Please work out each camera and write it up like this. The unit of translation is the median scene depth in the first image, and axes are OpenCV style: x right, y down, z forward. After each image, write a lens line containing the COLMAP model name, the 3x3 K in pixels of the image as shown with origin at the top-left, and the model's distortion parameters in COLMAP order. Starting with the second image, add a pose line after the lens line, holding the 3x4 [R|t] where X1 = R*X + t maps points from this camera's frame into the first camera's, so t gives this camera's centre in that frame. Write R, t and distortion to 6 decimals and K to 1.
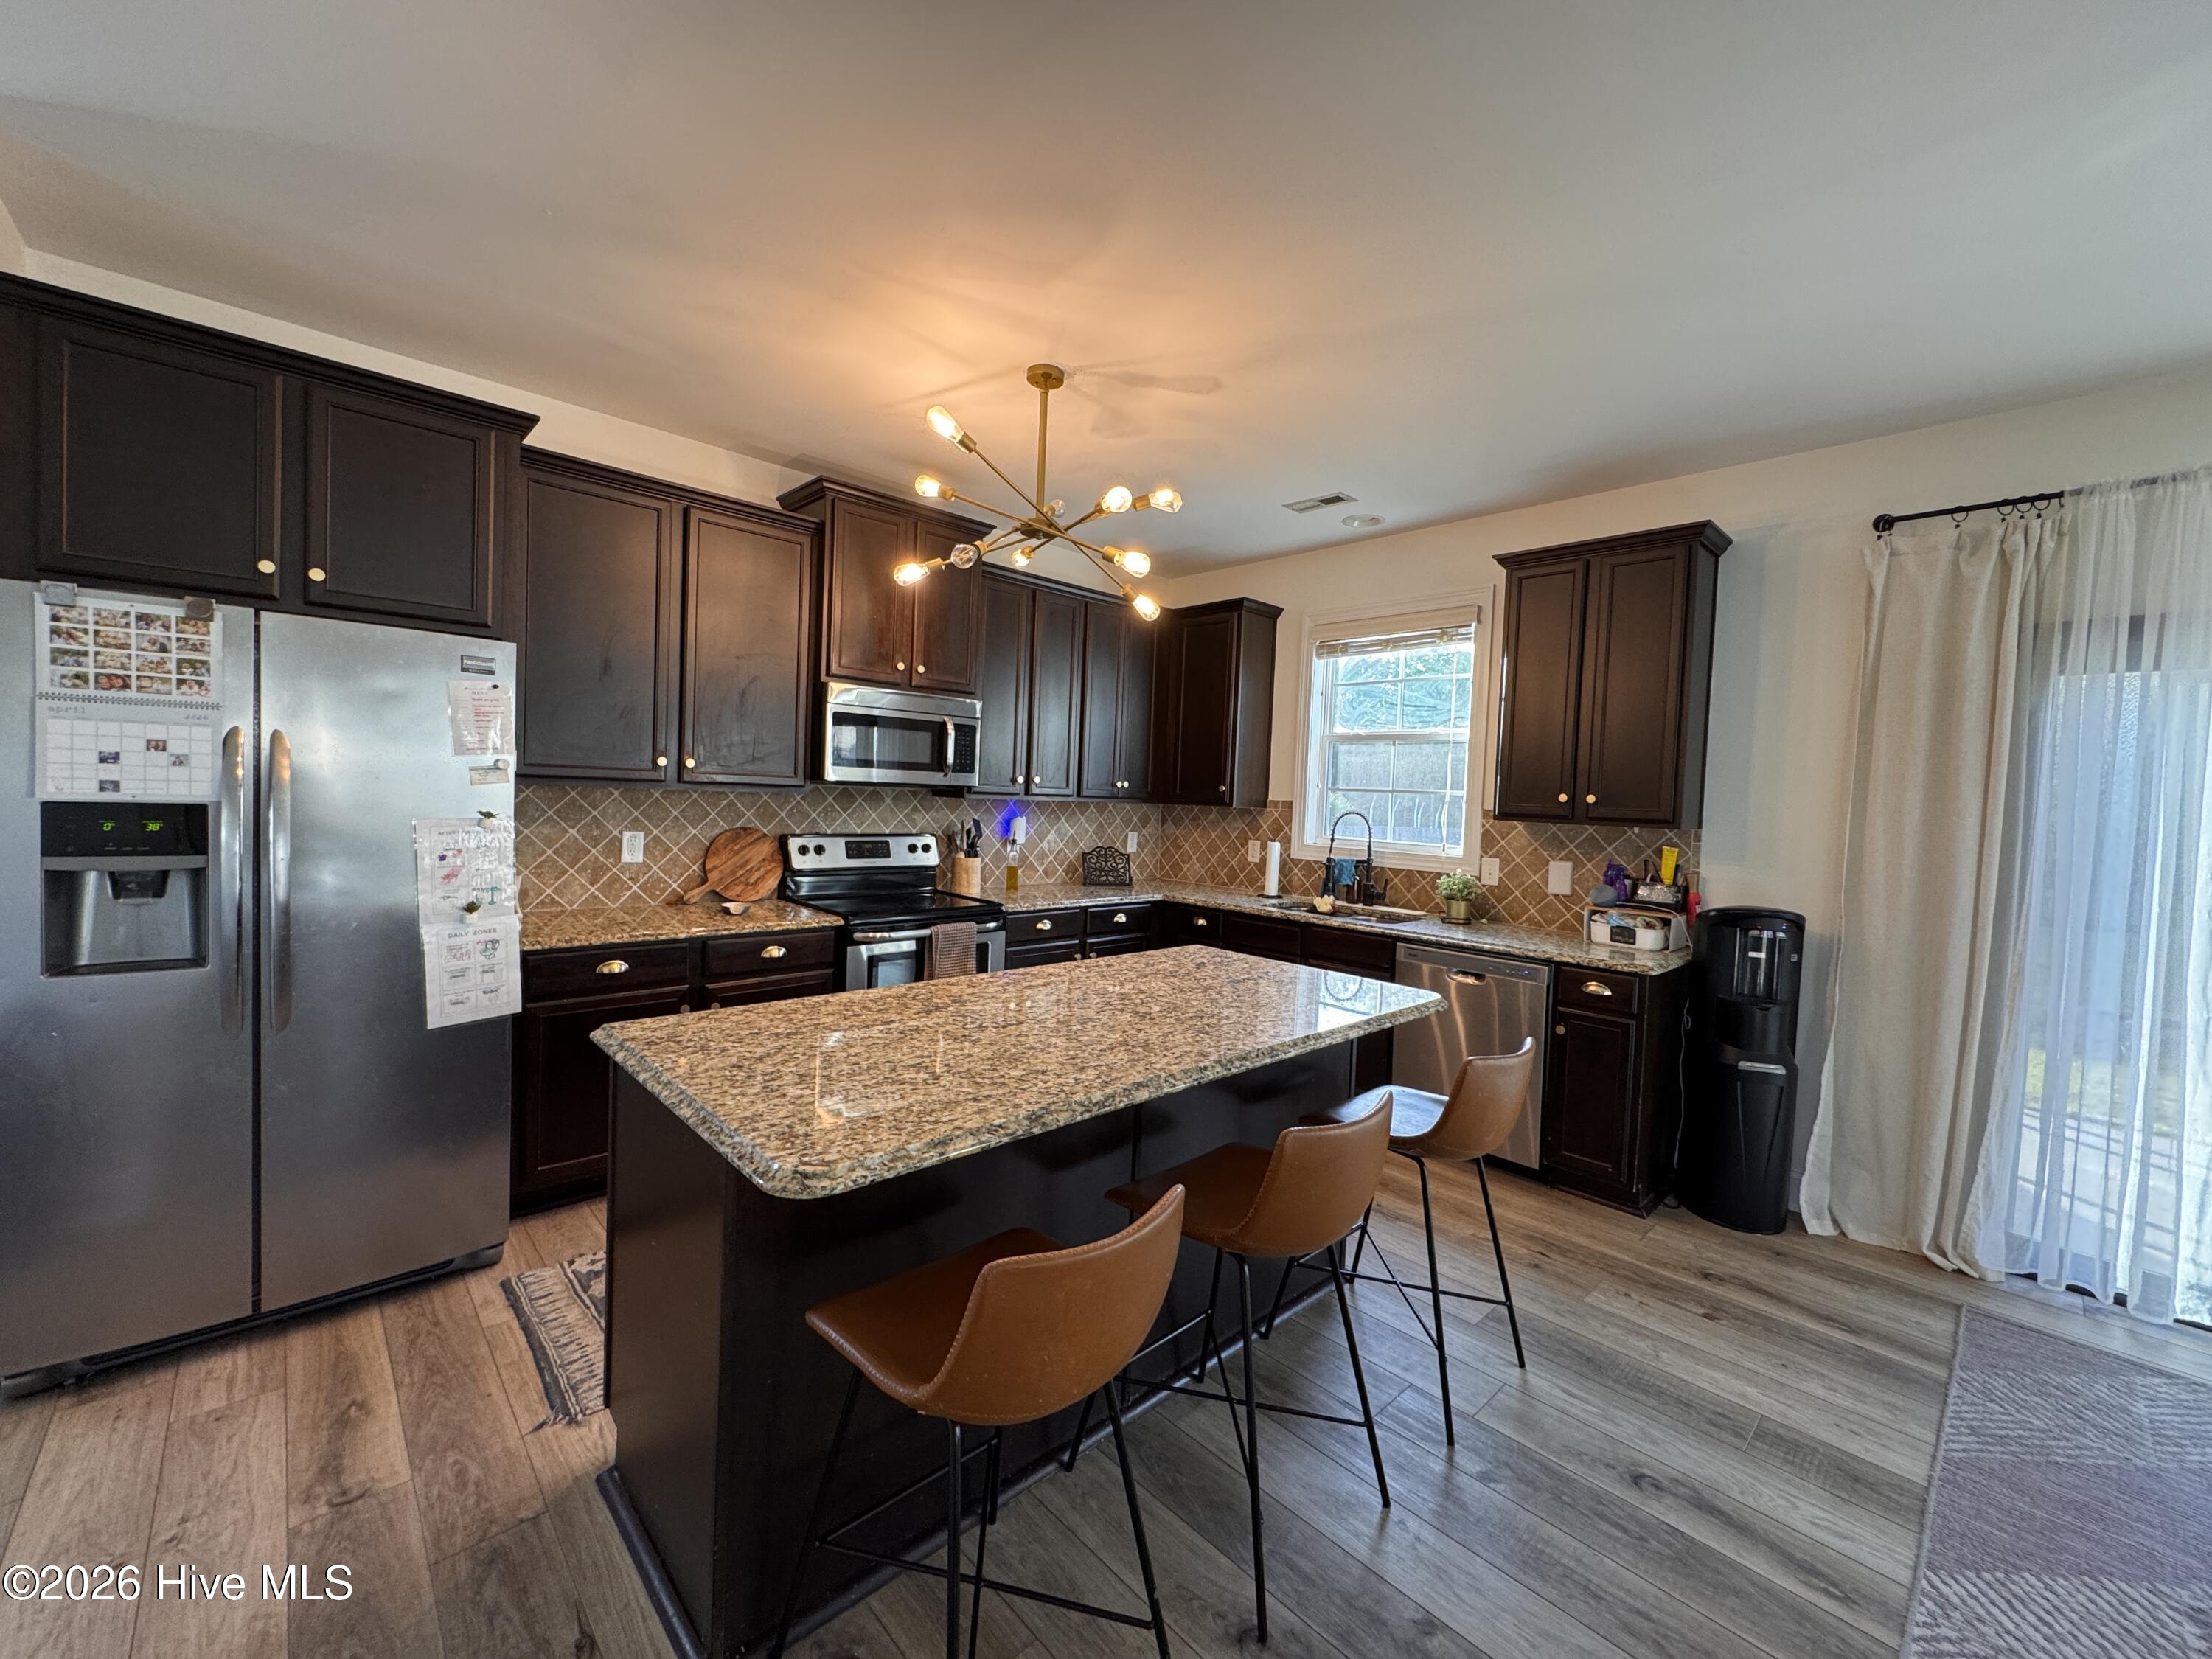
lens RADIAL K [[879.2, 0, 1105.6], [0, 879.2, 823.6], [0, 0, 1]] dist [0.000002, -0.000192]
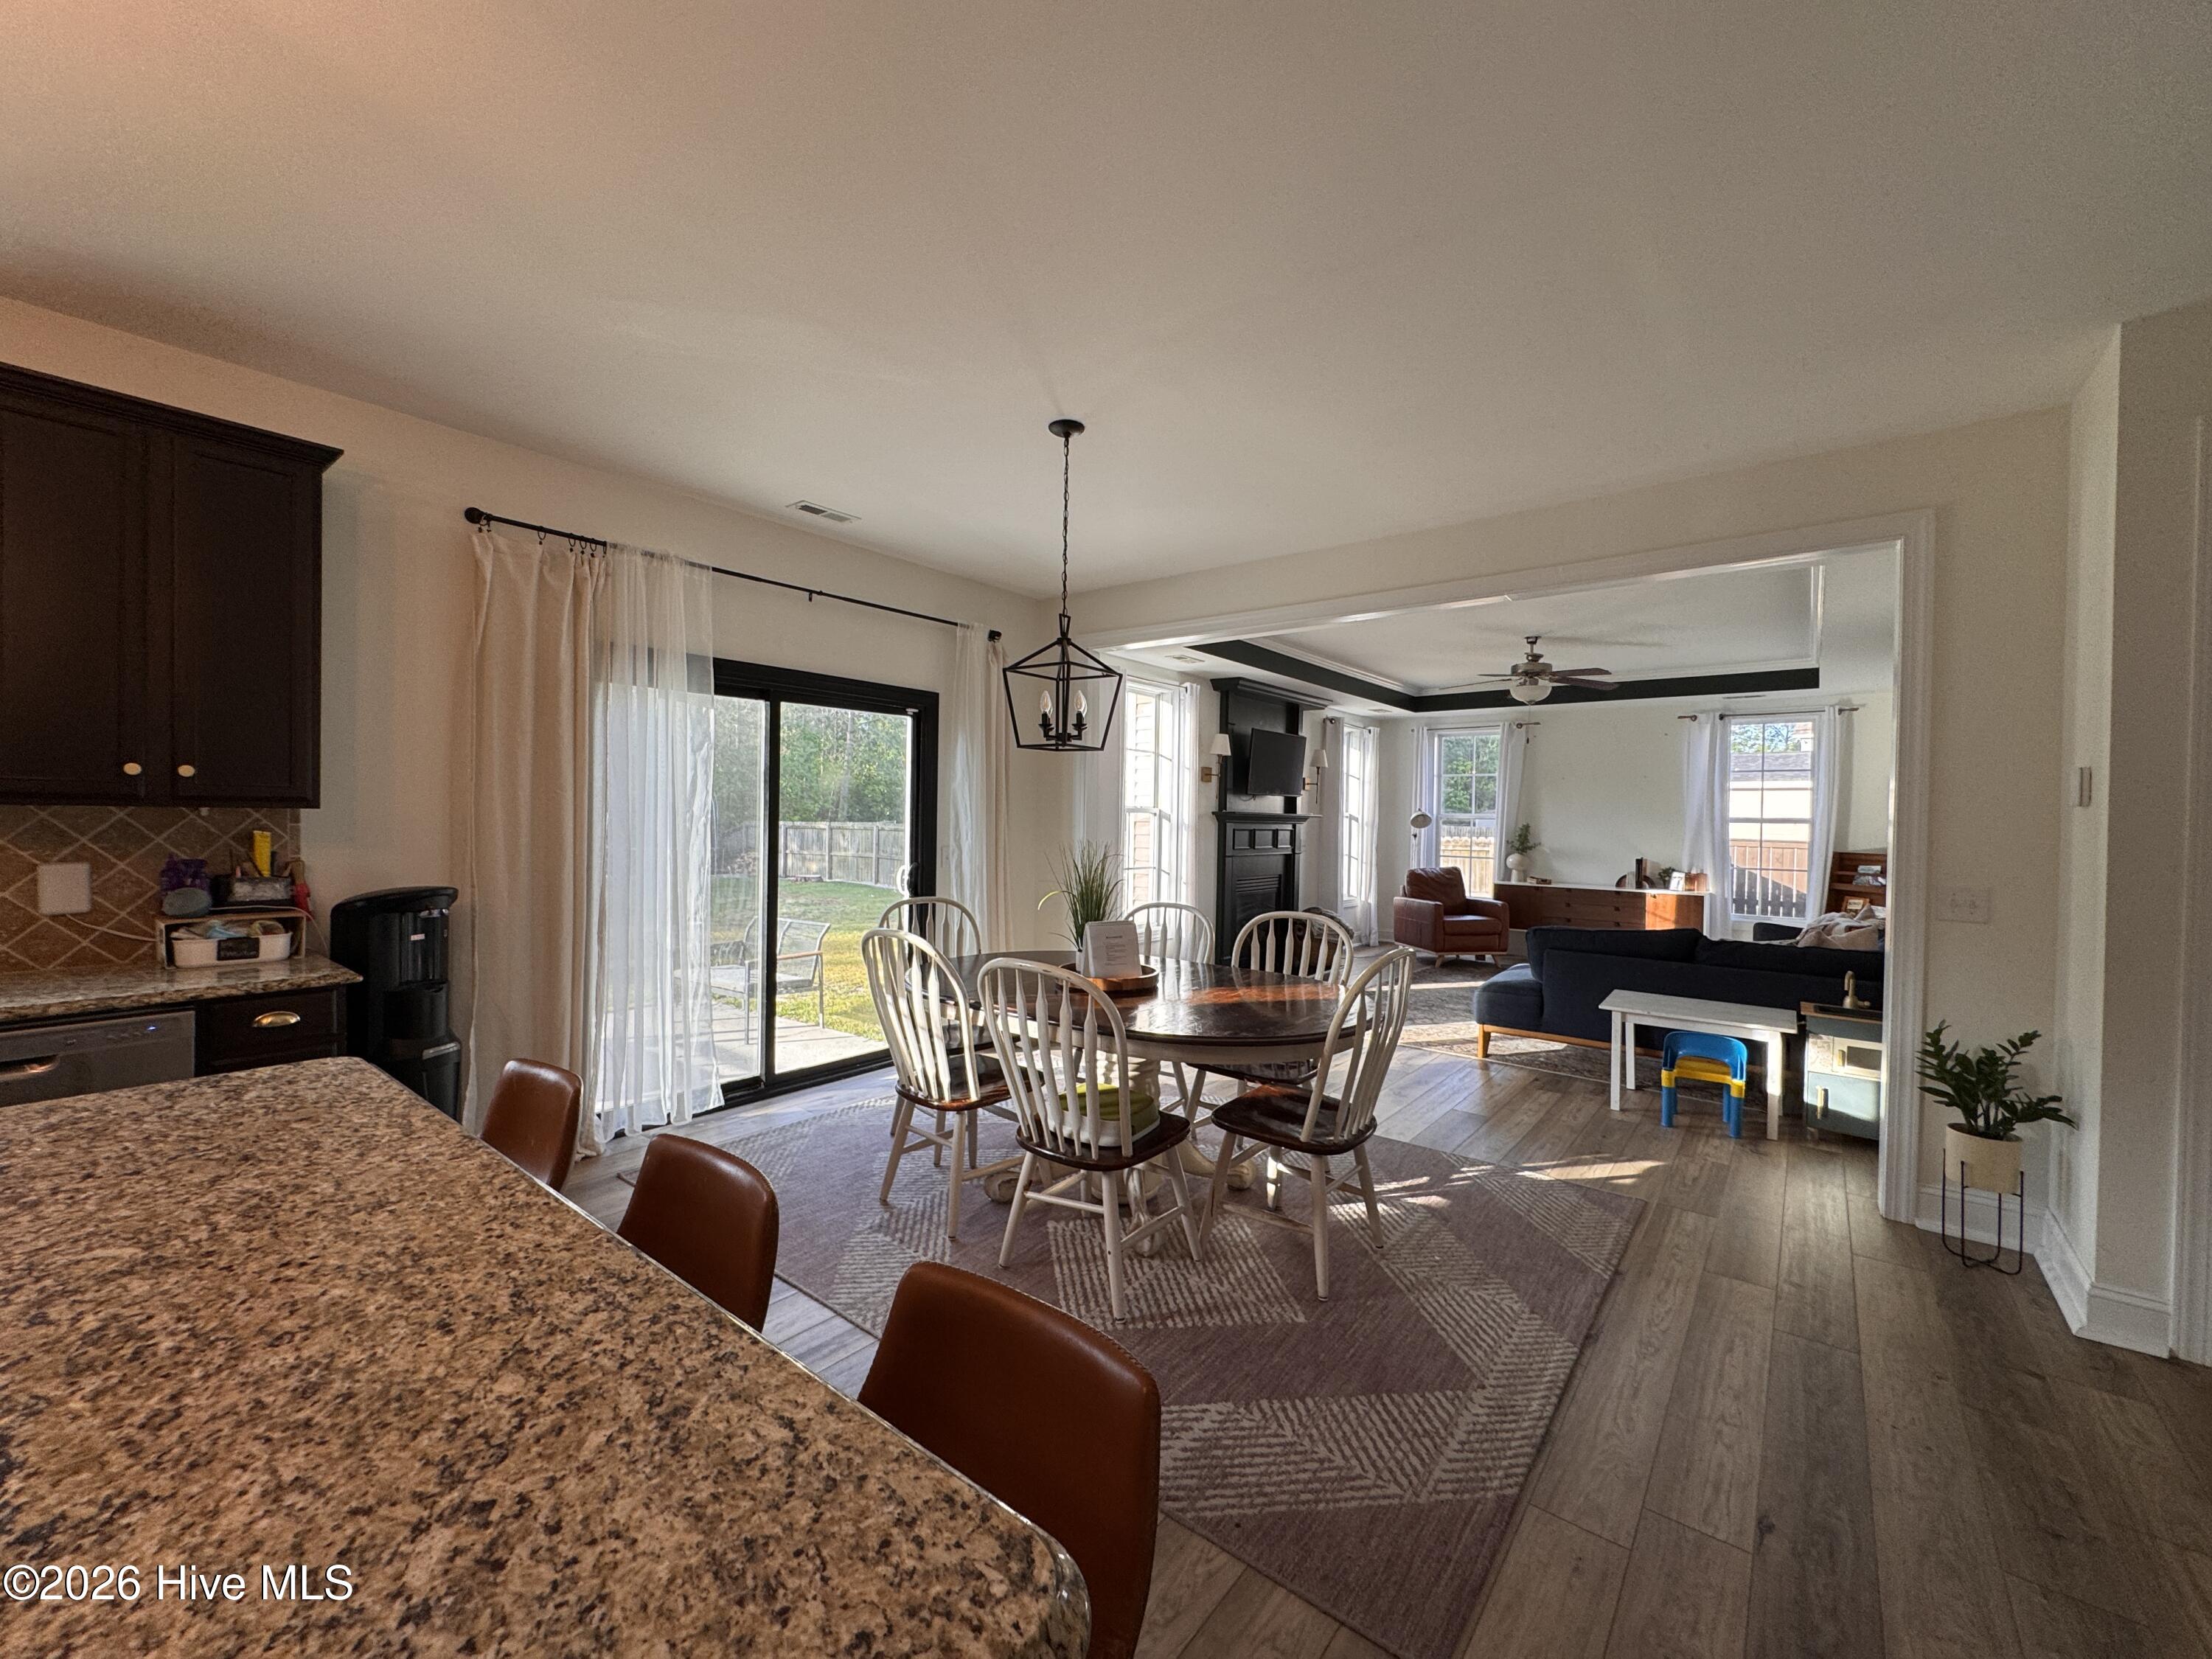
lens RADIAL K [[879.2, 0, 1113.2], [0, 879.2, 823.6], [0, 0, 1]] dist [0.000002, -0.000192]
pose [[-0.142892, -0.051630, 0.988391, -0.308323], [0.013985, 0.998433, 0.054177, -0.014961], [-0.989640, 0.021564, -0.141946, 0.395066]]
